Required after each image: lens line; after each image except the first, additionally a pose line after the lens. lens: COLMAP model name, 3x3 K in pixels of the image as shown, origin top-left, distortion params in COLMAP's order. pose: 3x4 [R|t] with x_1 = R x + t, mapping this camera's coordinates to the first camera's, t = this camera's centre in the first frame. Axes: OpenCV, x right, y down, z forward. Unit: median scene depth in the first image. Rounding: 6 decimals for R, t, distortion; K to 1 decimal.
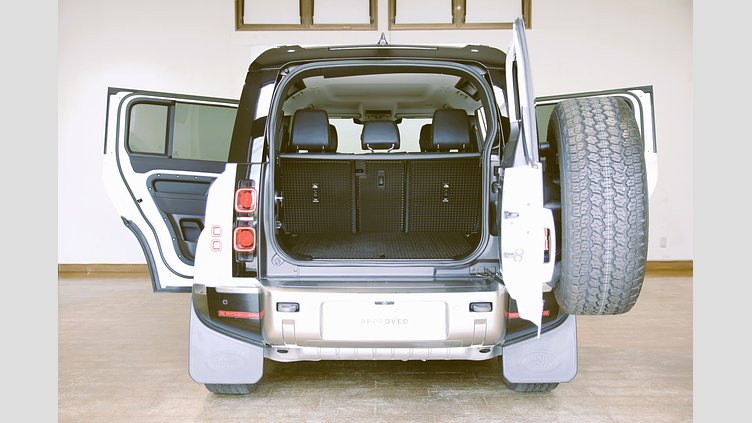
lens RADIAL K [[1009.9, 0, 376.0], [0, 1009.9, 211.5], [0, 0, 1]] dist [0.063371, 0.041277]
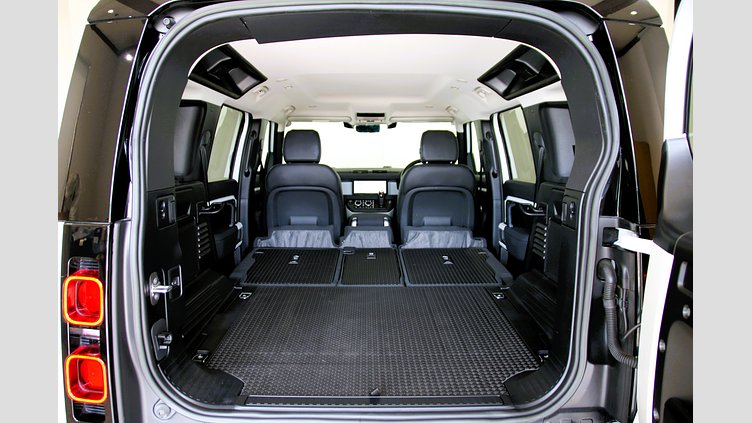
lens RADIAL K [[551.7, 0, 360.8], [0, 551.7, 211.5], [0, 0, 1]] dist [-0.117864, 0.074394]
pose [[0.999824, 0.007654, -0.017115, 0.003793], [-0.006403, 0.997385, 0.071988, -0.063724], [0.017621, -0.071866, 0.997259, 0.674141]]
